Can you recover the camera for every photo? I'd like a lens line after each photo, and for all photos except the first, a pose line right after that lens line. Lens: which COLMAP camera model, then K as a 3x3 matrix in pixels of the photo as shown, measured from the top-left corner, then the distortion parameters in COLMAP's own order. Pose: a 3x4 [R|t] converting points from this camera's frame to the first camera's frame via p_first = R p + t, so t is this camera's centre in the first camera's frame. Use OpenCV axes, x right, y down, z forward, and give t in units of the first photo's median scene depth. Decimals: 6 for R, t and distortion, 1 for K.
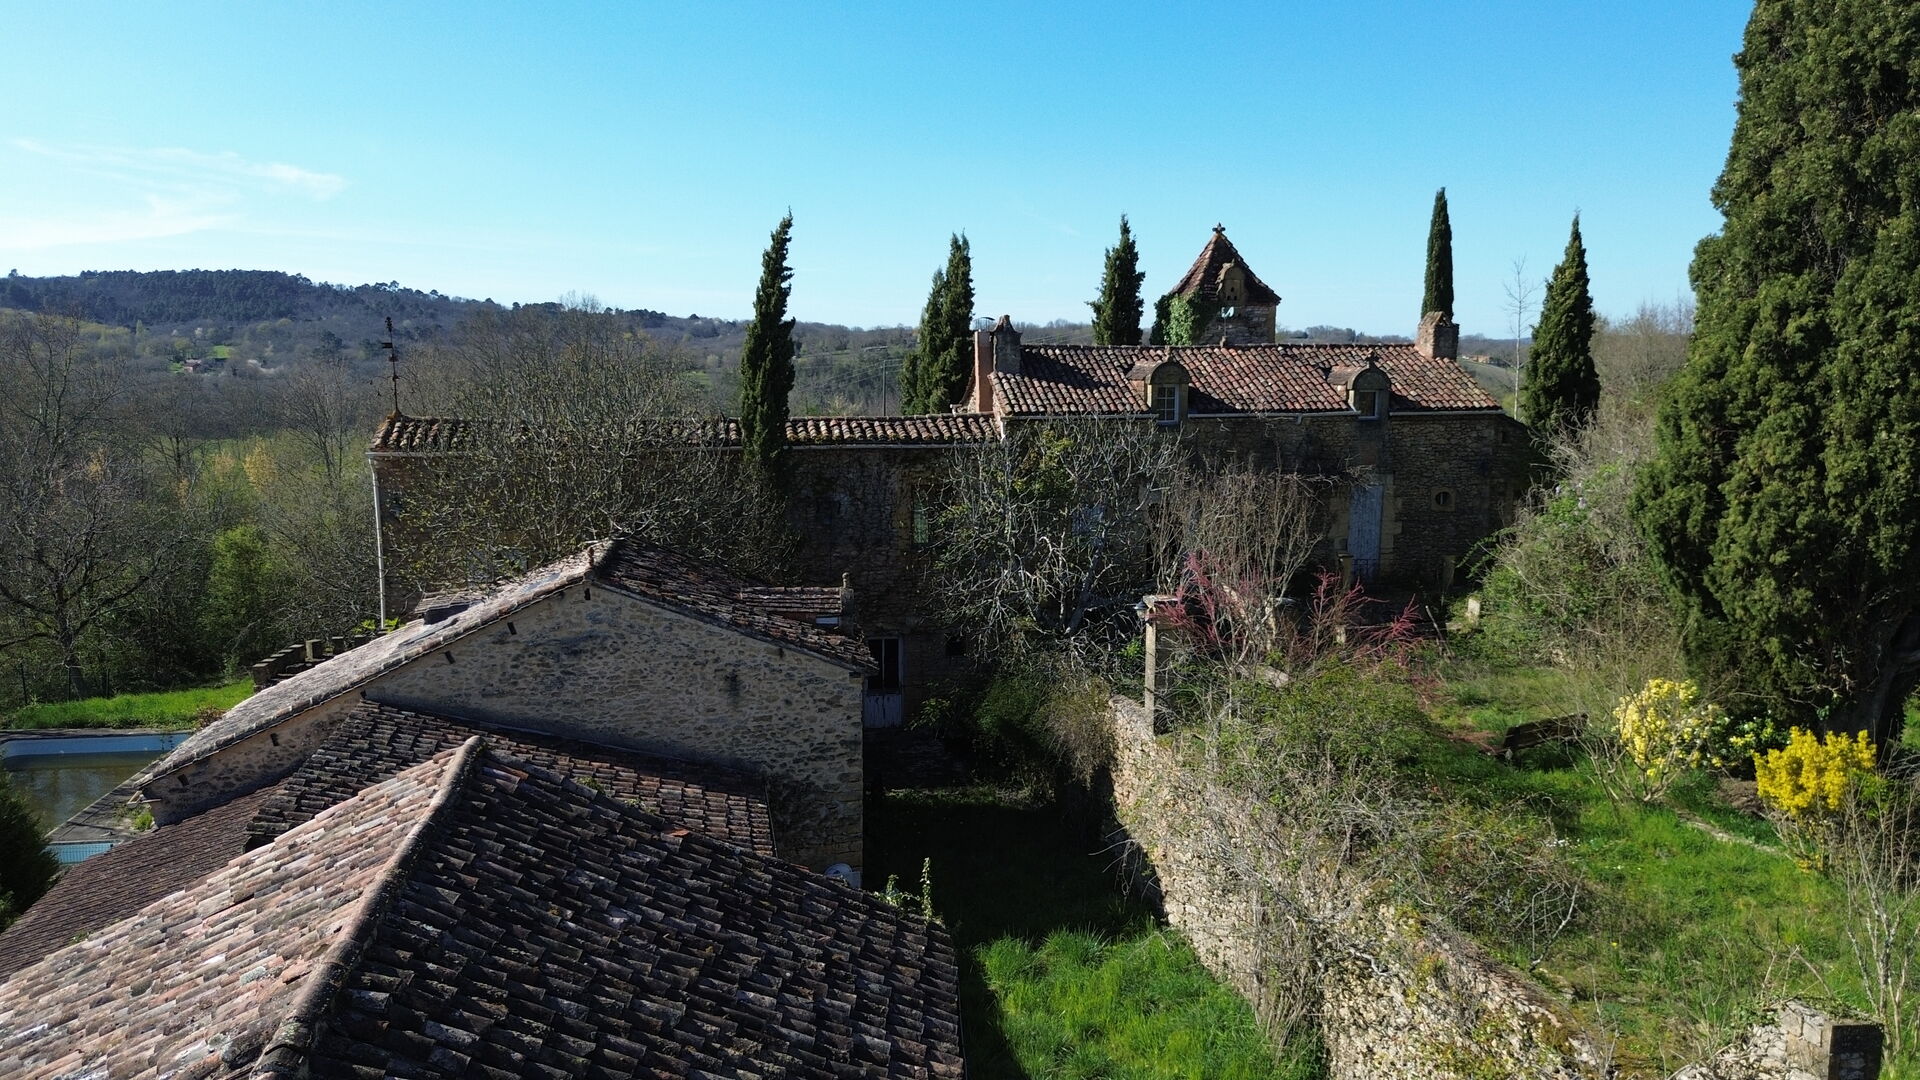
lens RADIAL K [[1356.7, 0, 965.1], [0, 1356.7, 533.7], [0, 0, 1]] dist [0.072559, -0.067196]
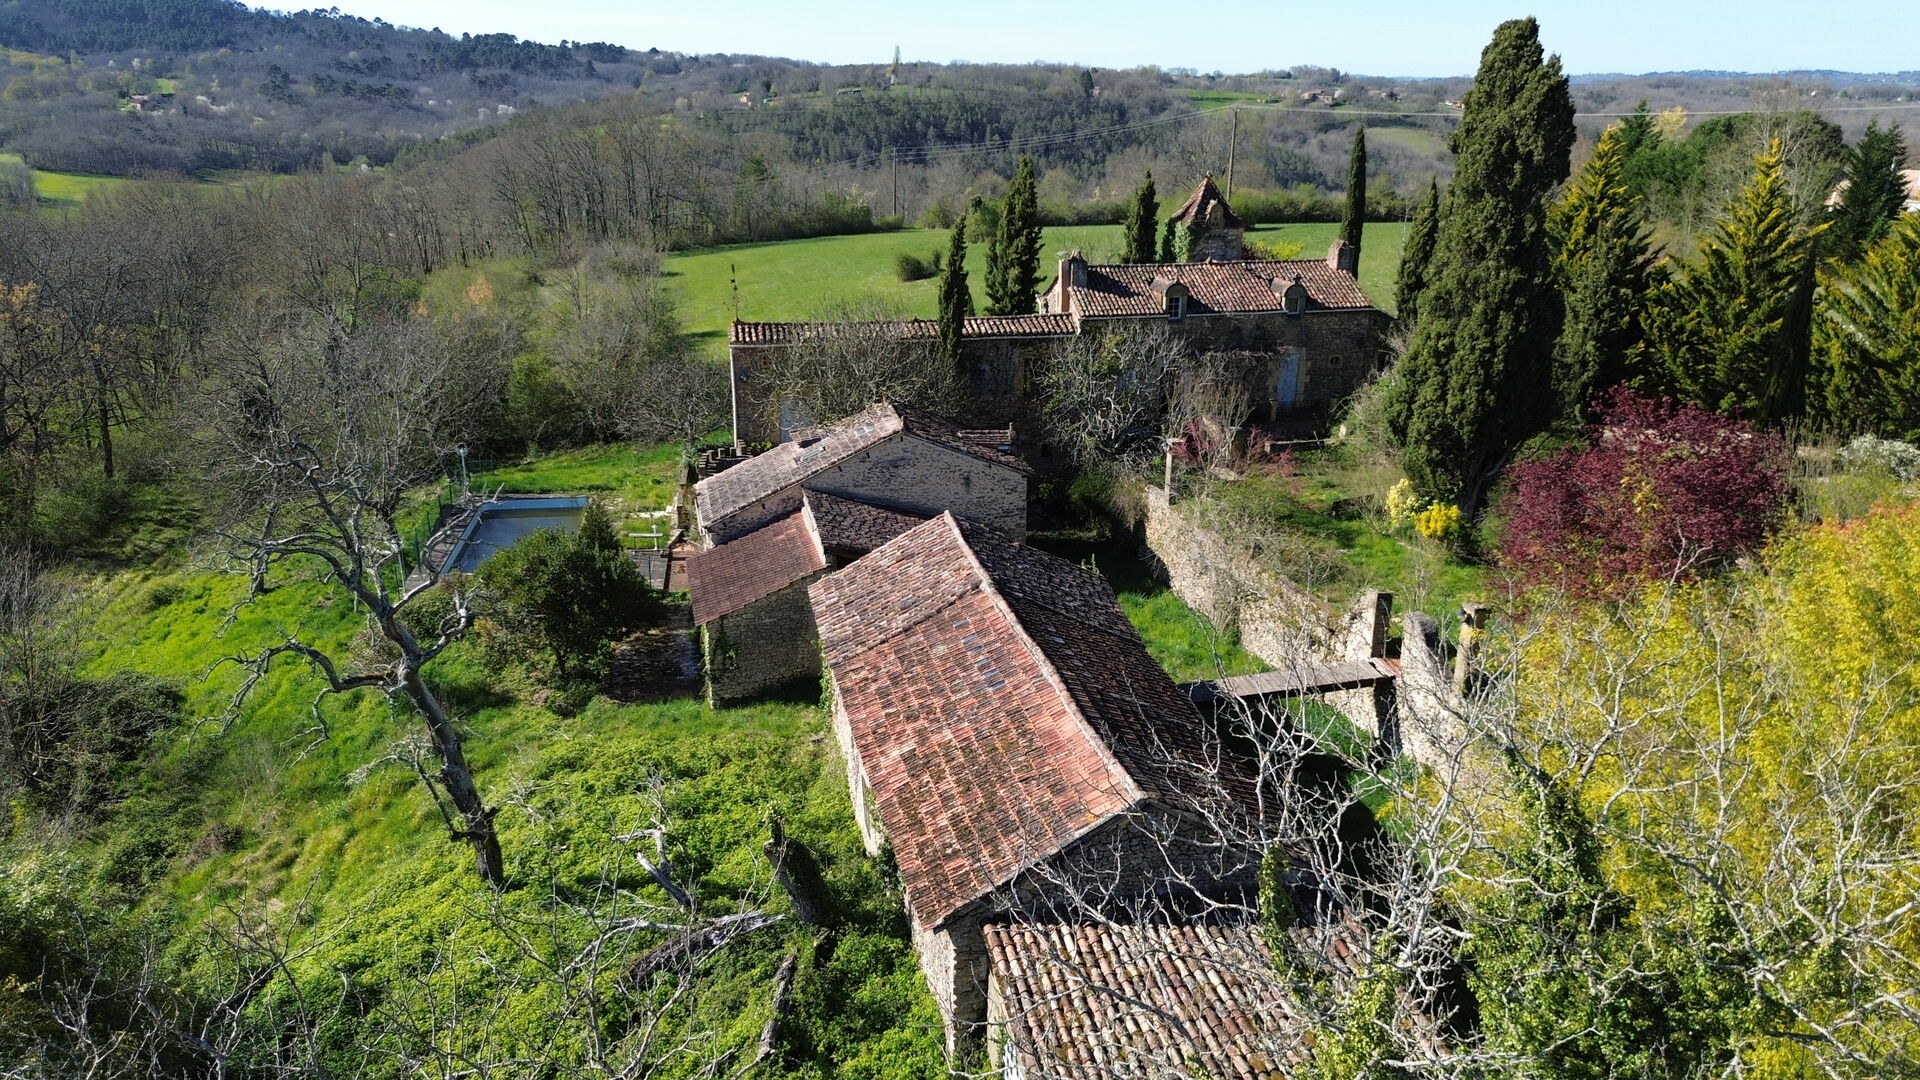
lens RADIAL K [[1356.7, 0, 965.1], [0, 1356.7, 533.7], [0, 0, 1]] dist [0.072559, -0.067196]
pose [[0.999748, 0.000314, 0.022459, -0.200343], [-0.004395, 0.983308, 0.181893, -0.168797], [-0.022027, -0.181946, 0.983062, -0.950322]]
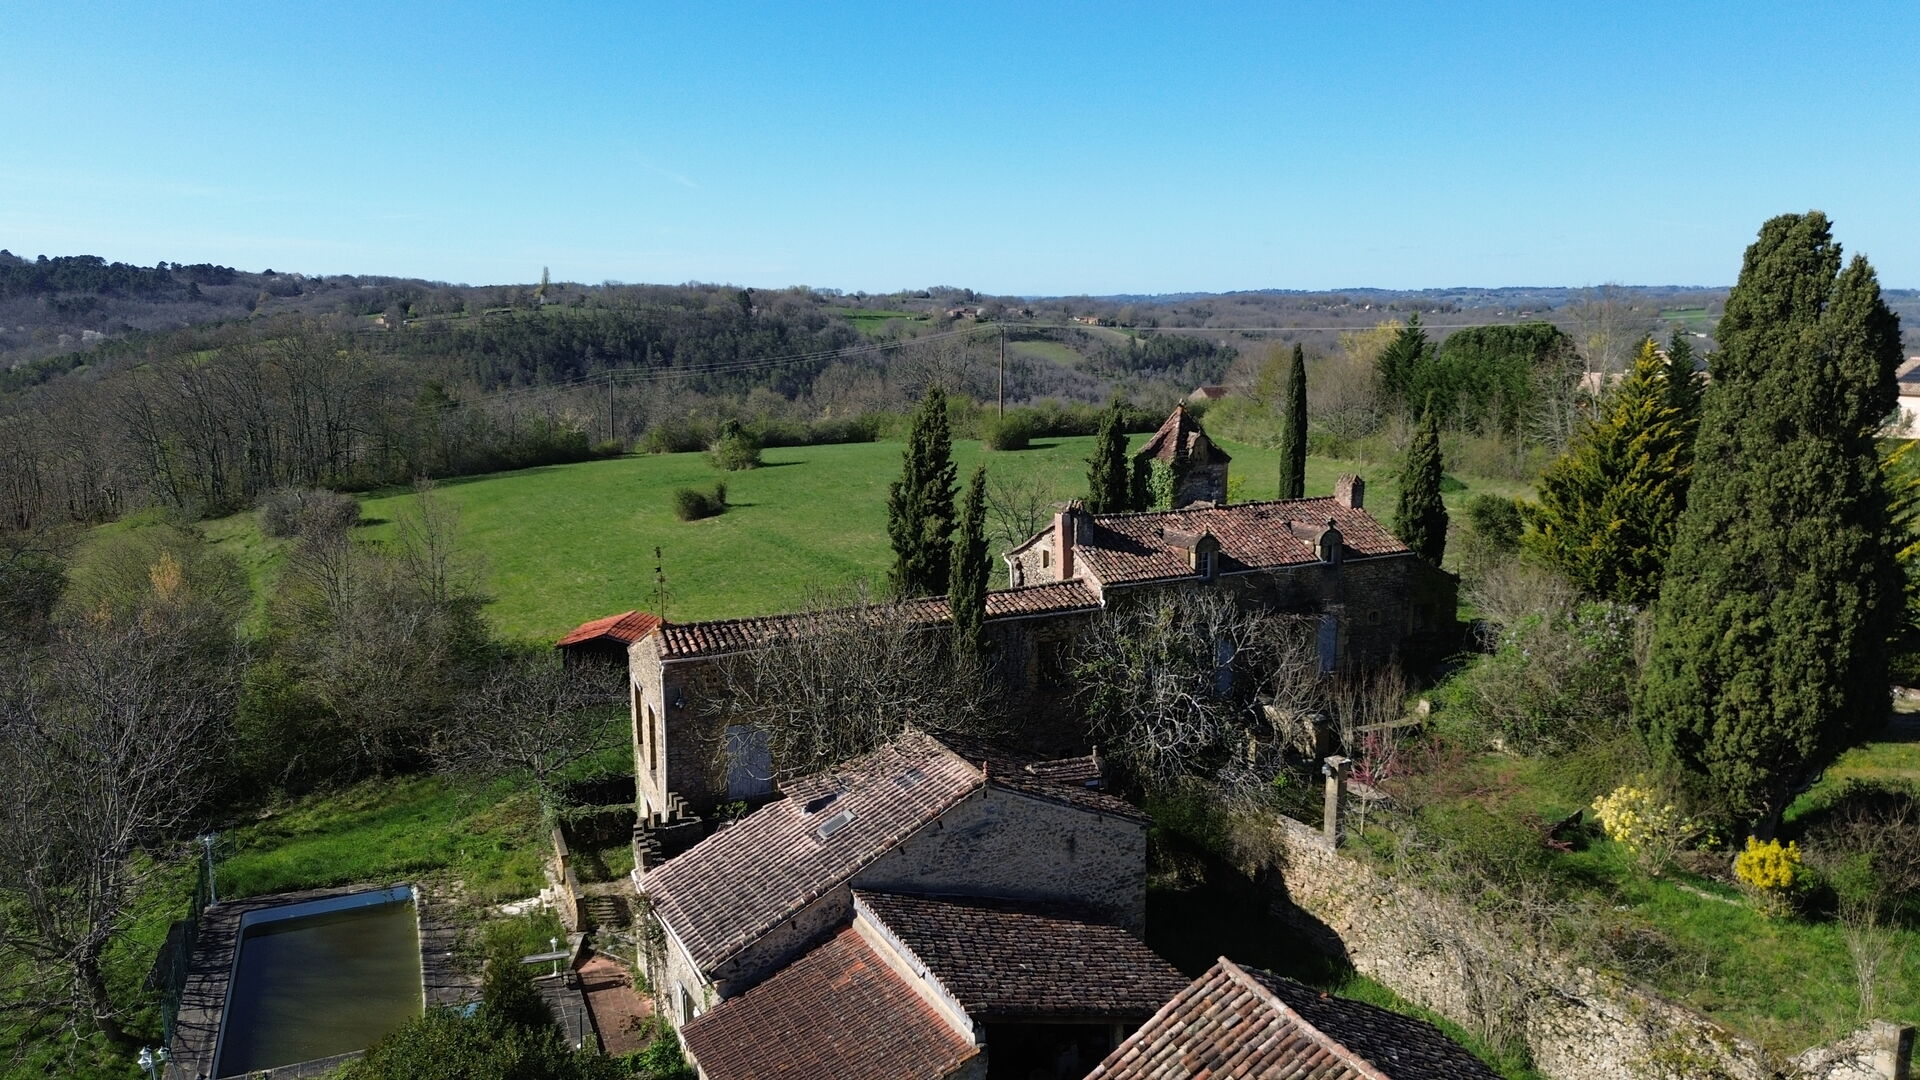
lens RADIAL K [[1356.7, 0, 965.1], [0, 1356.7, 533.7], [0, 0, 1]] dist [0.072559, -0.067196]
pose [[0.962847, -0.047502, 0.265838, -0.588100], [0.038944, 0.998542, 0.037373, -0.251093], [-0.267226, -0.025632, 0.963293, -0.320362]]
